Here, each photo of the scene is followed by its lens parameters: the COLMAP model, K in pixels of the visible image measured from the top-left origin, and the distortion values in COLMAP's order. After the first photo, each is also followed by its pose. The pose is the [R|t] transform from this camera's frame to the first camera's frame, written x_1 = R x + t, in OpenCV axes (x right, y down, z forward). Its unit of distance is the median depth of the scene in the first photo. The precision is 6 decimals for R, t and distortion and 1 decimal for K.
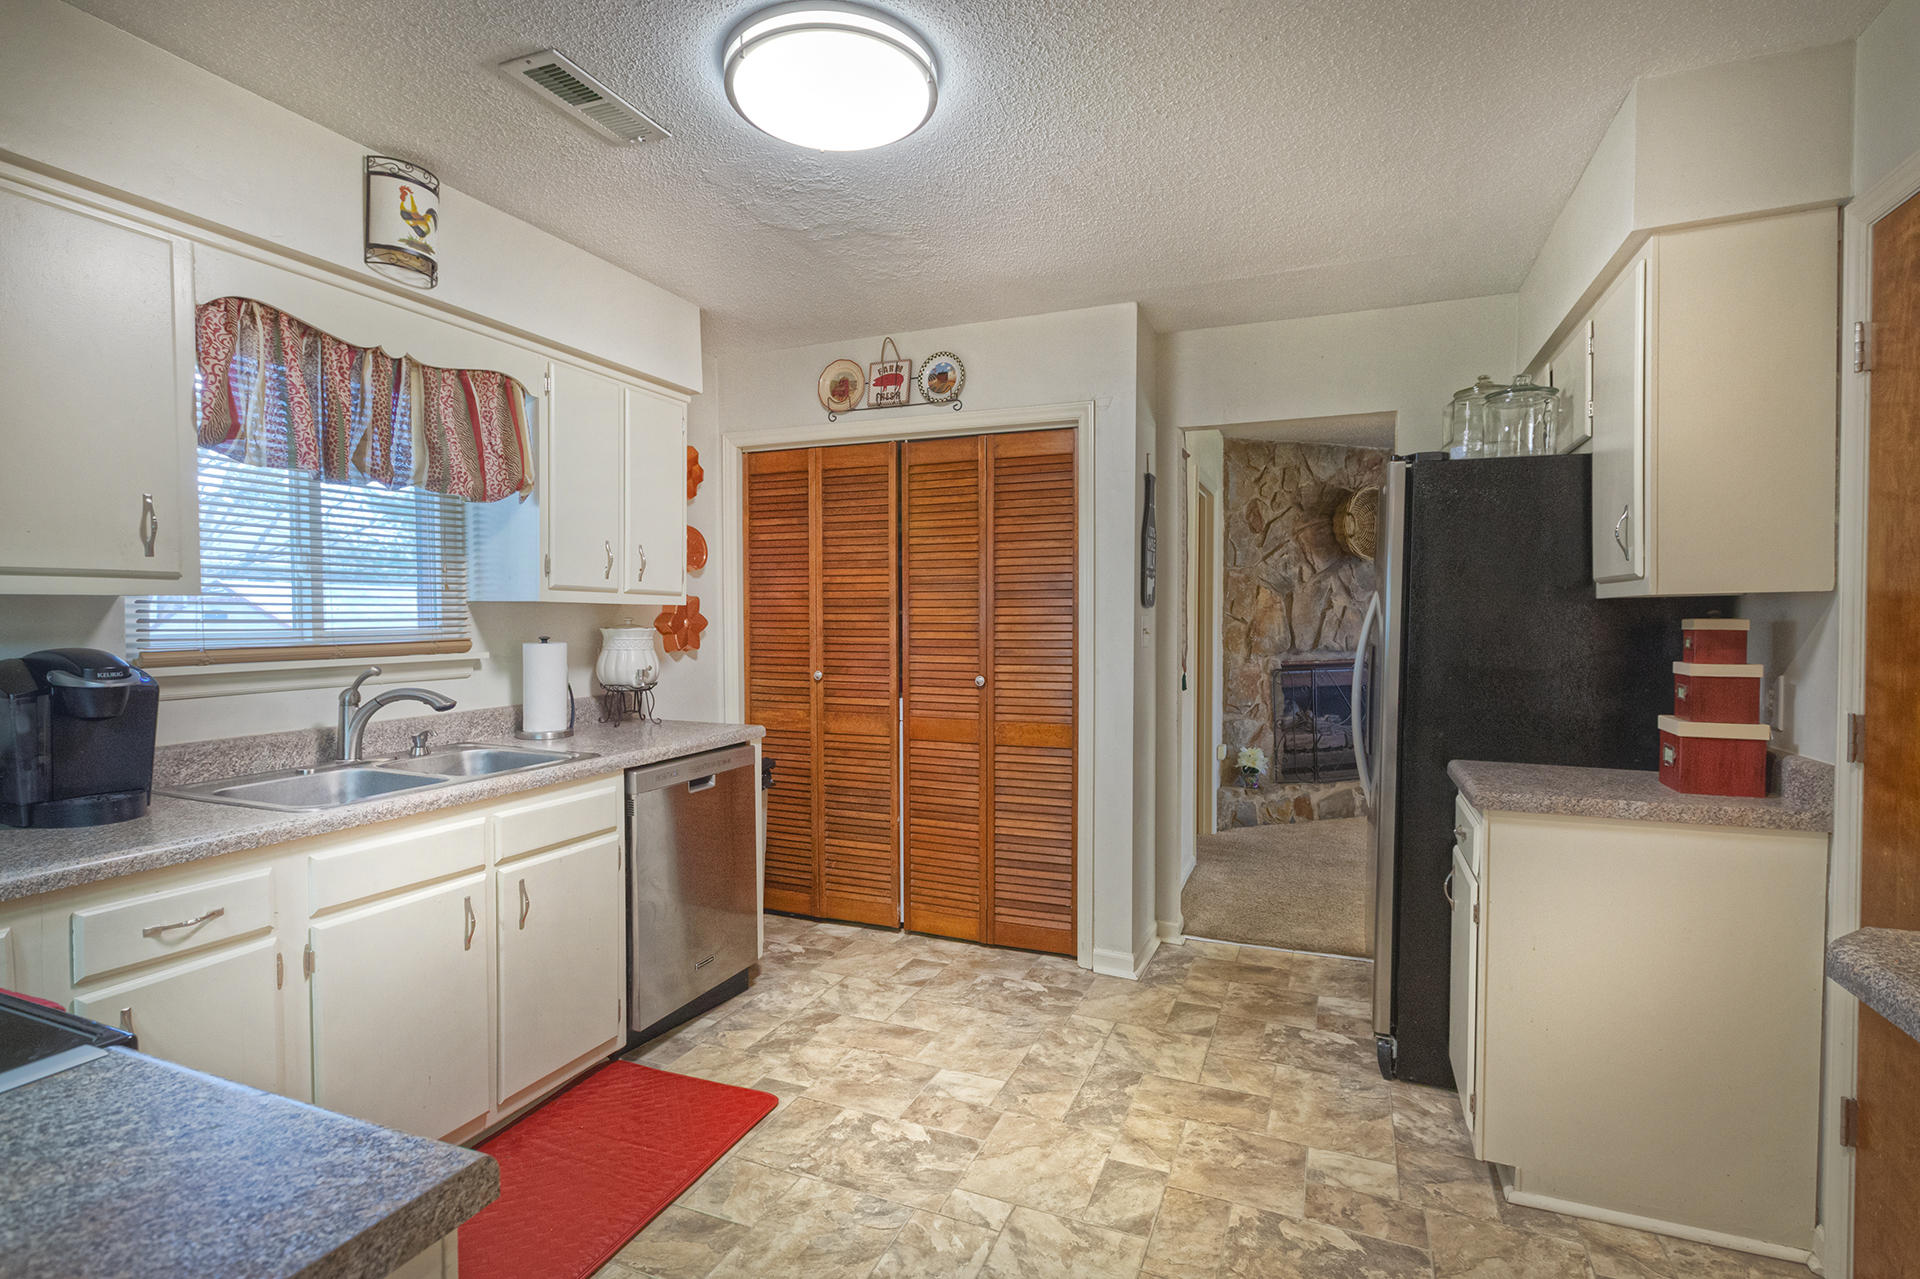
lens RADIAL K [[870.8, 0, 960.0], [0, 870.8, 639.5], [0, 0, 1]] dist [0.002176, 0.000280]
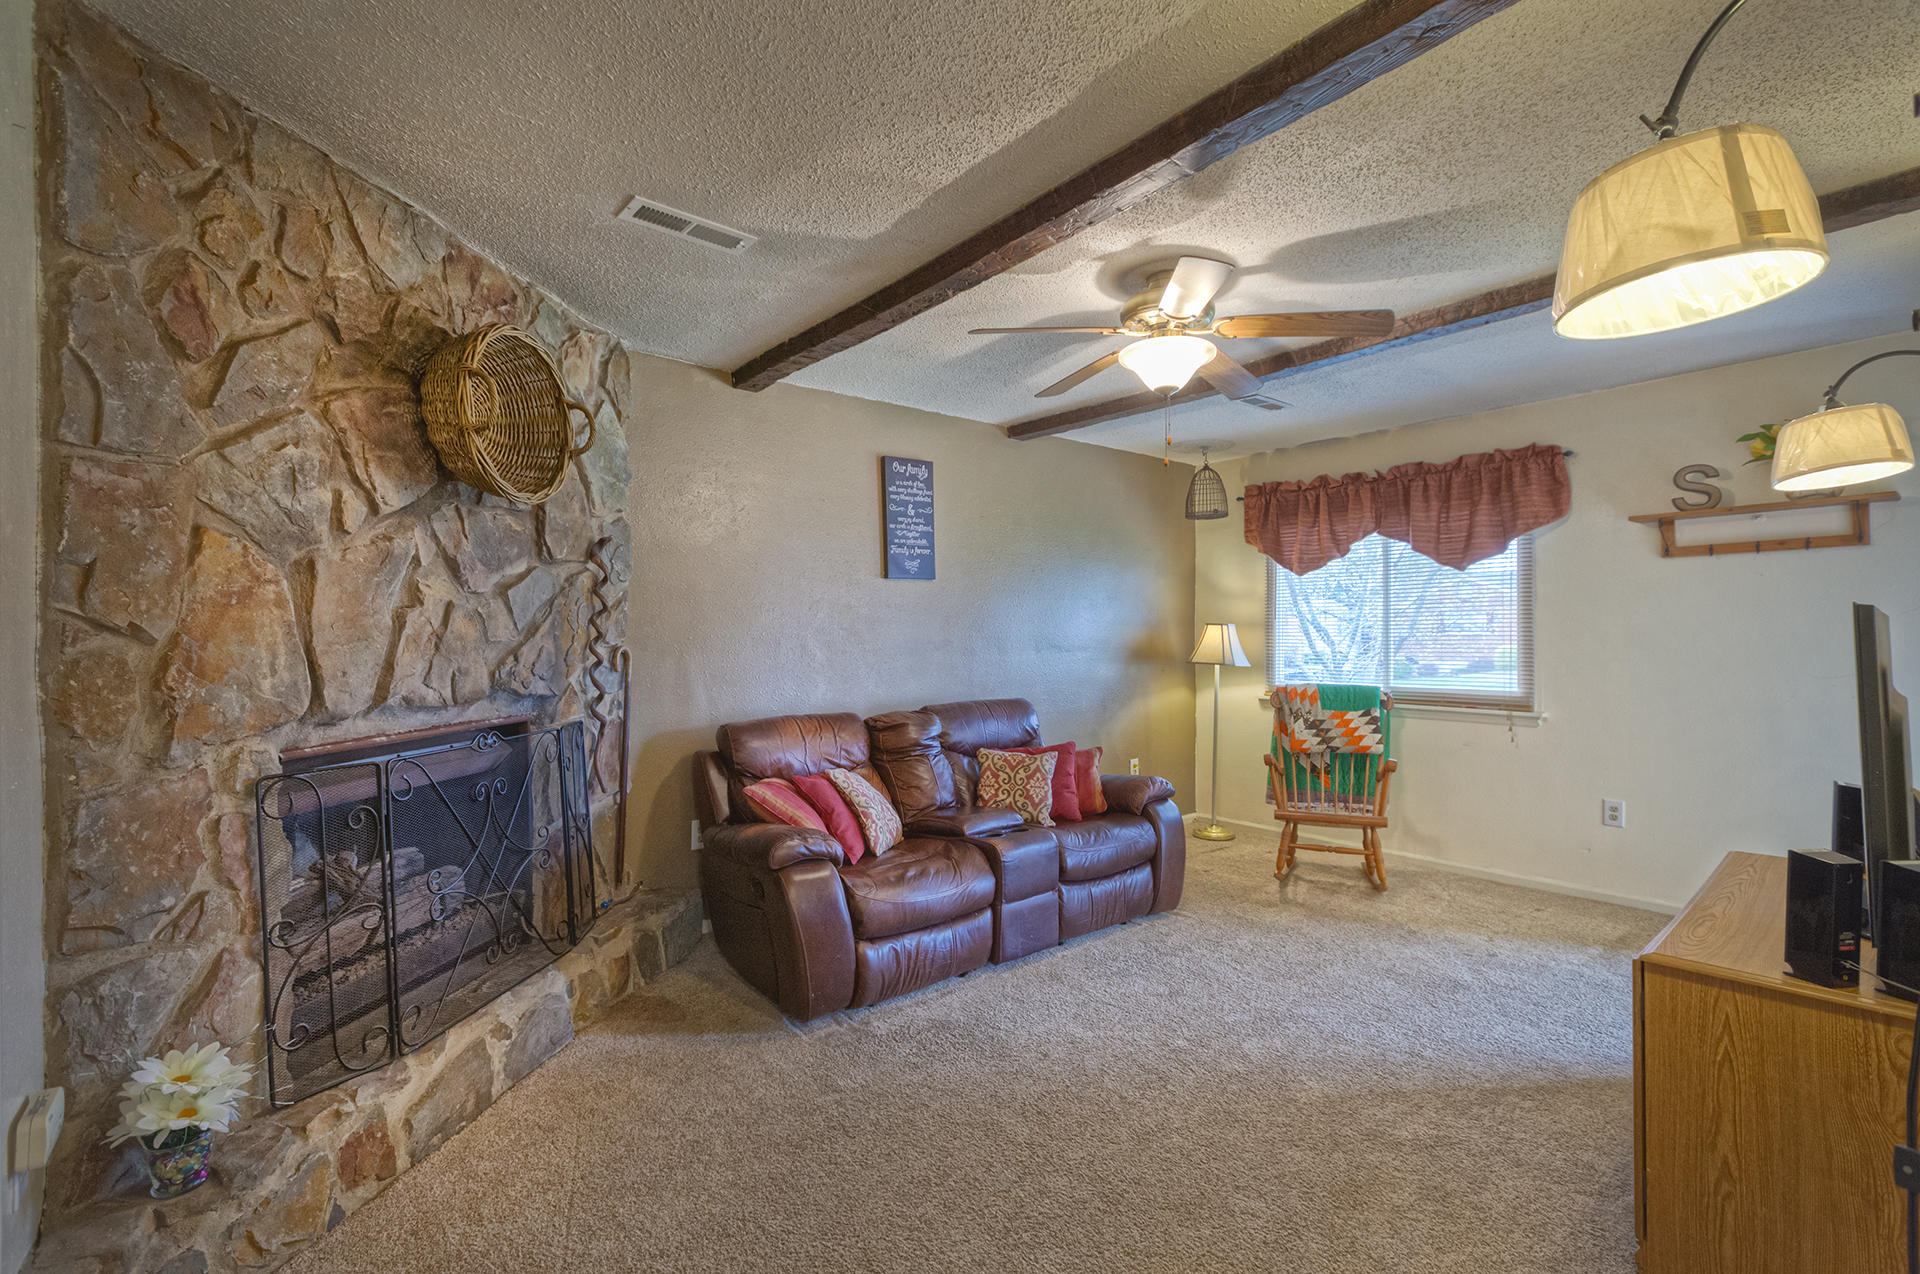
lens RADIAL K [[870.8, 0, 960.0], [0, 870.8, 637.0], [0, 0, 1]] dist [0.002176, 0.000280]
pose [[0.479515, -0.000447, 0.877534, 0.190197], [0.030400, 0.999408, -0.016103, -0.006580], [-0.877007, 0.034399, 0.479245, 0.586094]]
